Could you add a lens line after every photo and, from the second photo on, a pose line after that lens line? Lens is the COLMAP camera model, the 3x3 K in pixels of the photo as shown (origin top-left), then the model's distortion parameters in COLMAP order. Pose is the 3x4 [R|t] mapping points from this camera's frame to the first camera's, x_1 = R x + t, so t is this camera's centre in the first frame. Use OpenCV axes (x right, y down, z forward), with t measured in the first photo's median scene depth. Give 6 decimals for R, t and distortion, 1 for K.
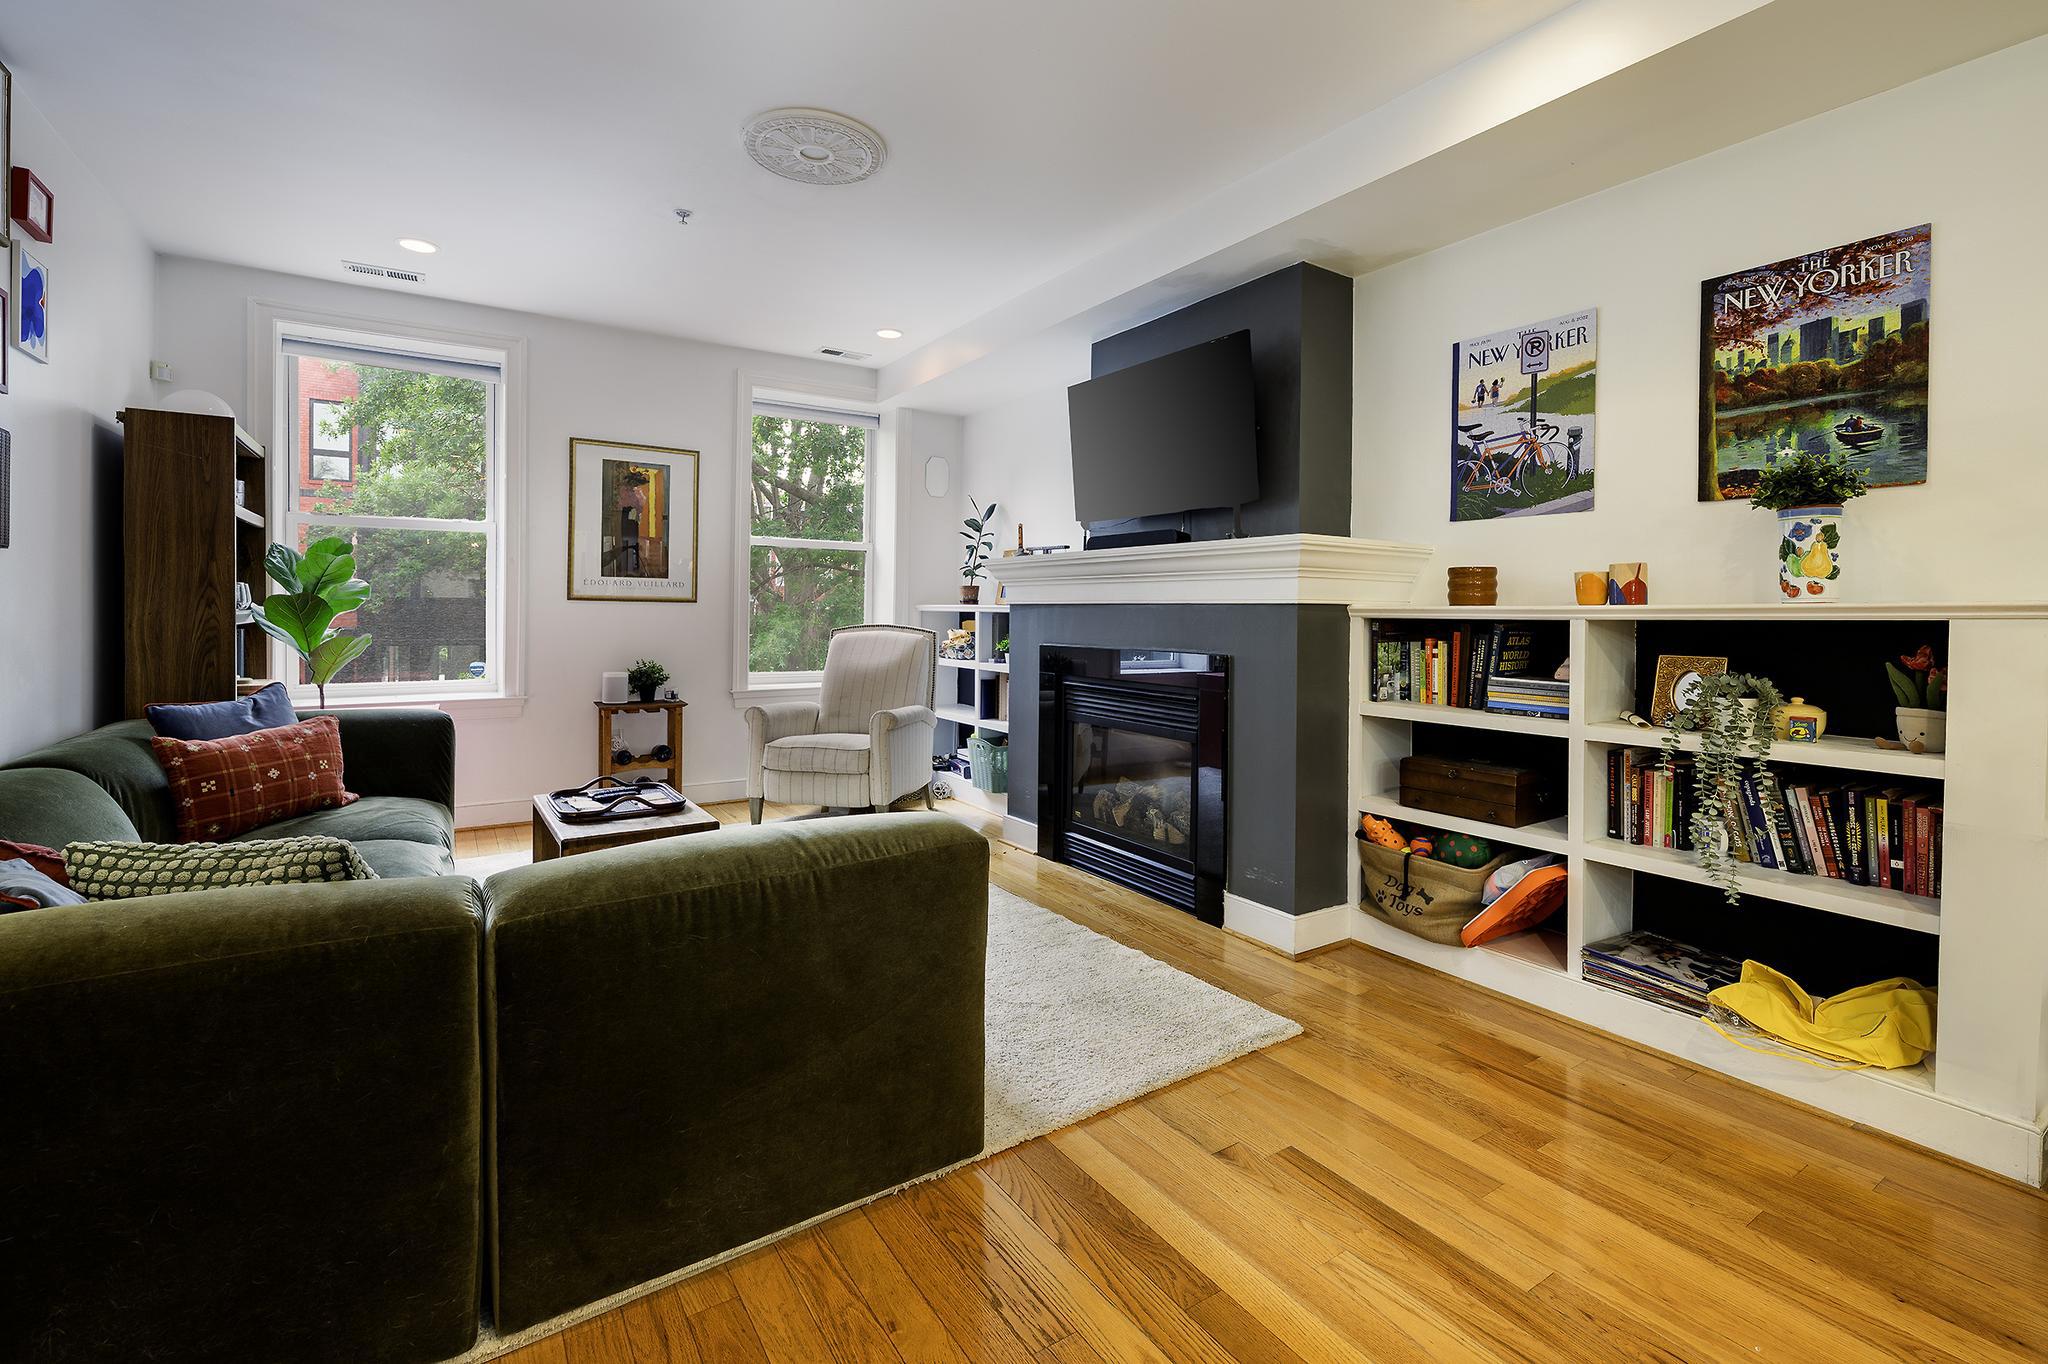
lens RADIAL K [[899.3, 0, 1012.2], [0, 899.3, 621.0], [0, 0, 1]] dist [-0.008318, 0.000986]
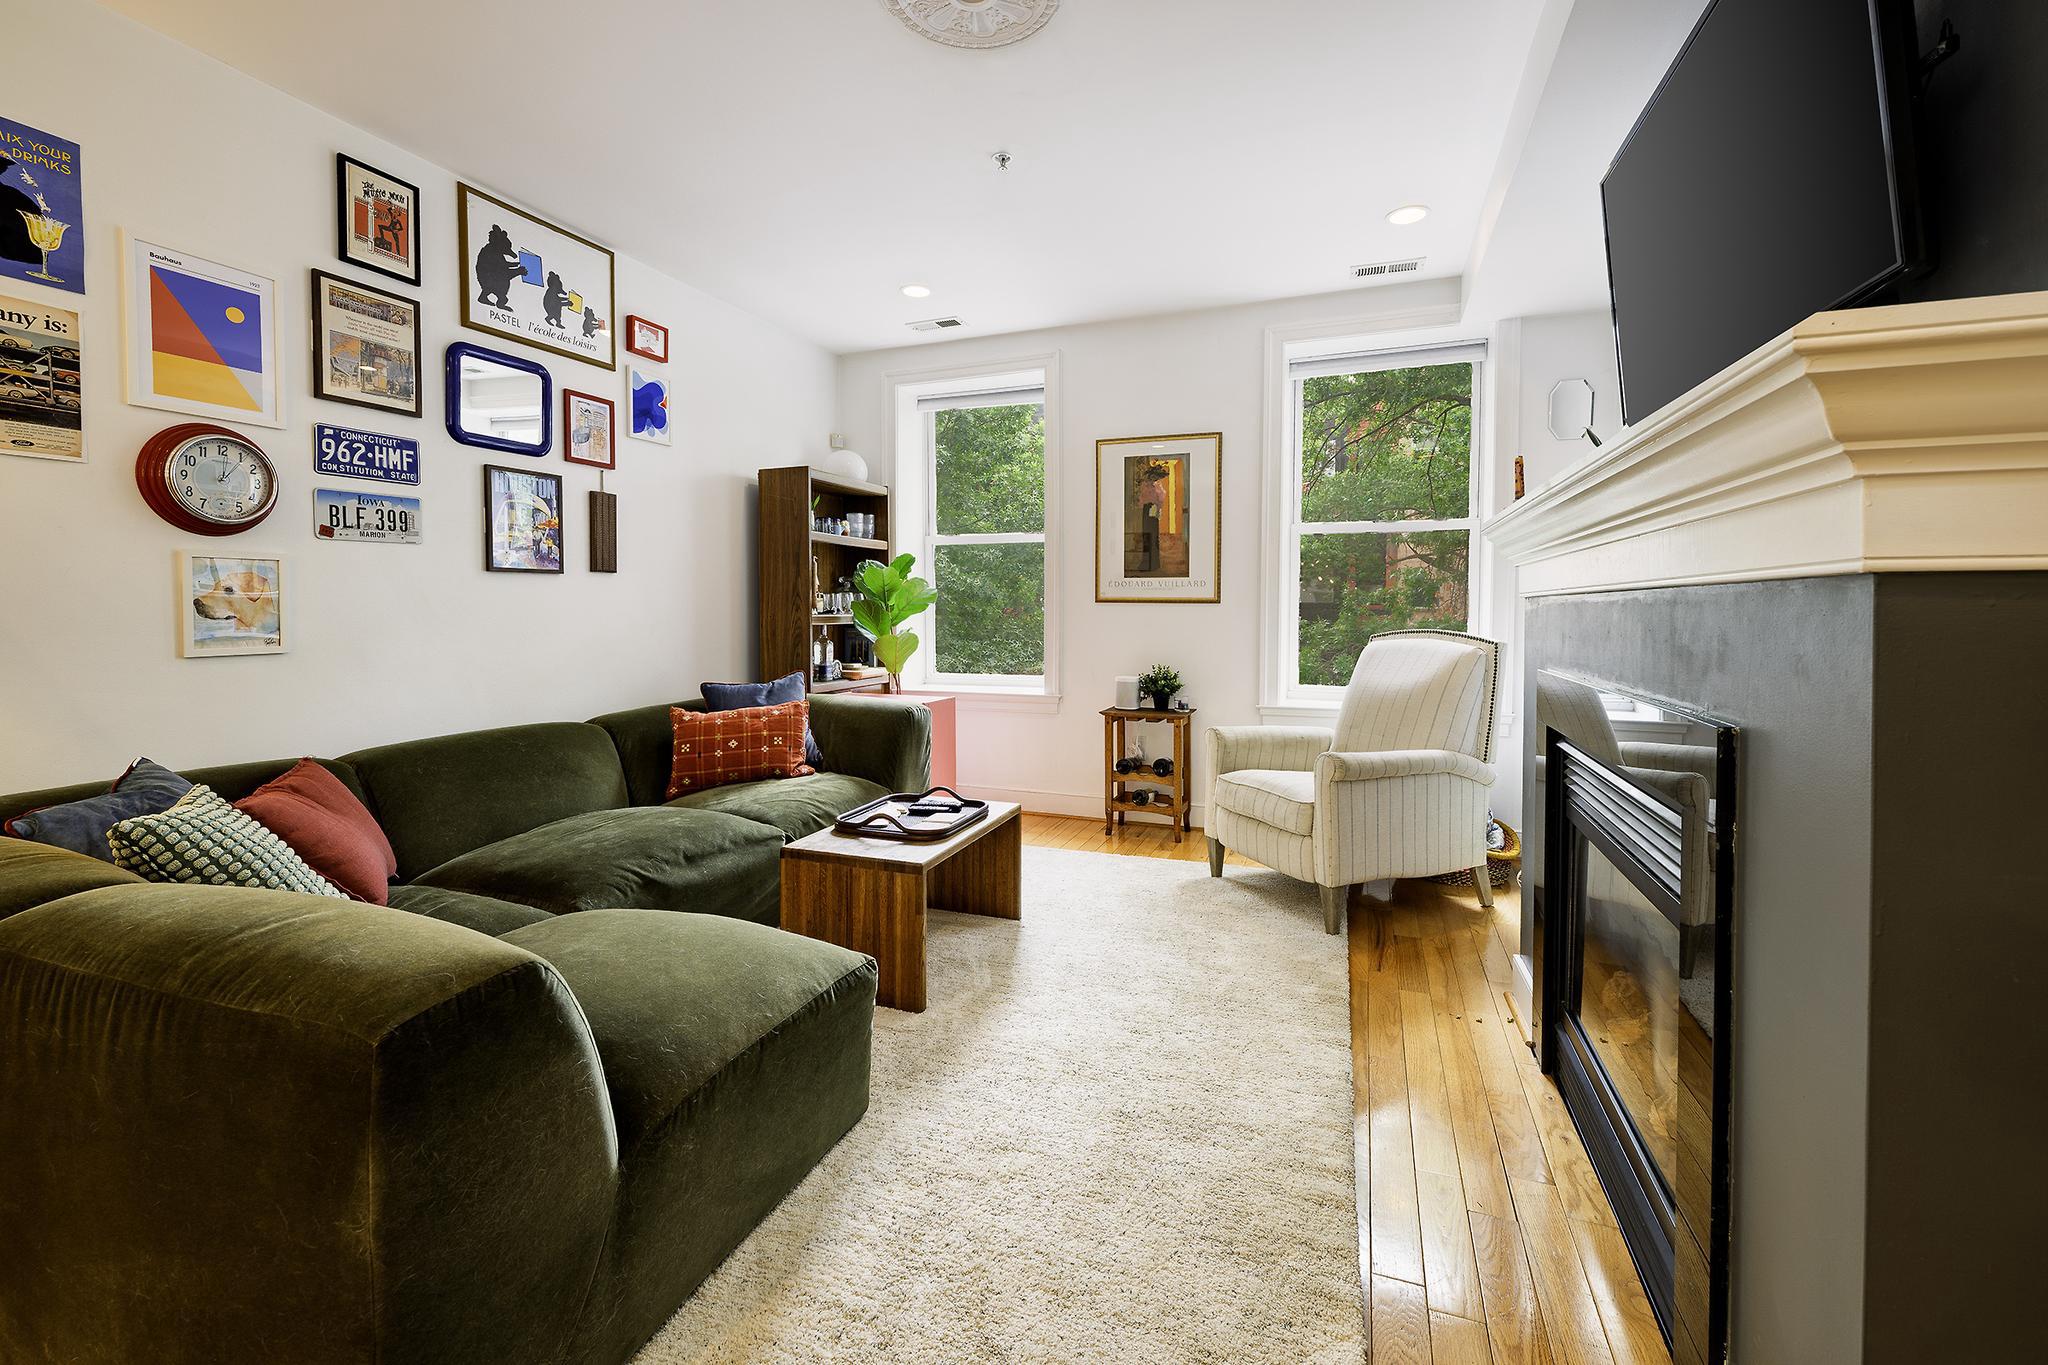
lens RADIAL K [[848.9, 0, 1057.6], [0, 848.9, 630.6], [0, 0, 1]] dist [-0.000753, -0.000045]
pose [[0.599100, 0.009492, -0.800618, 0.240309], [-0.003203, 0.999950, 0.009458, -0.000638], [0.800668, -0.003102, 0.599100, 0.391681]]
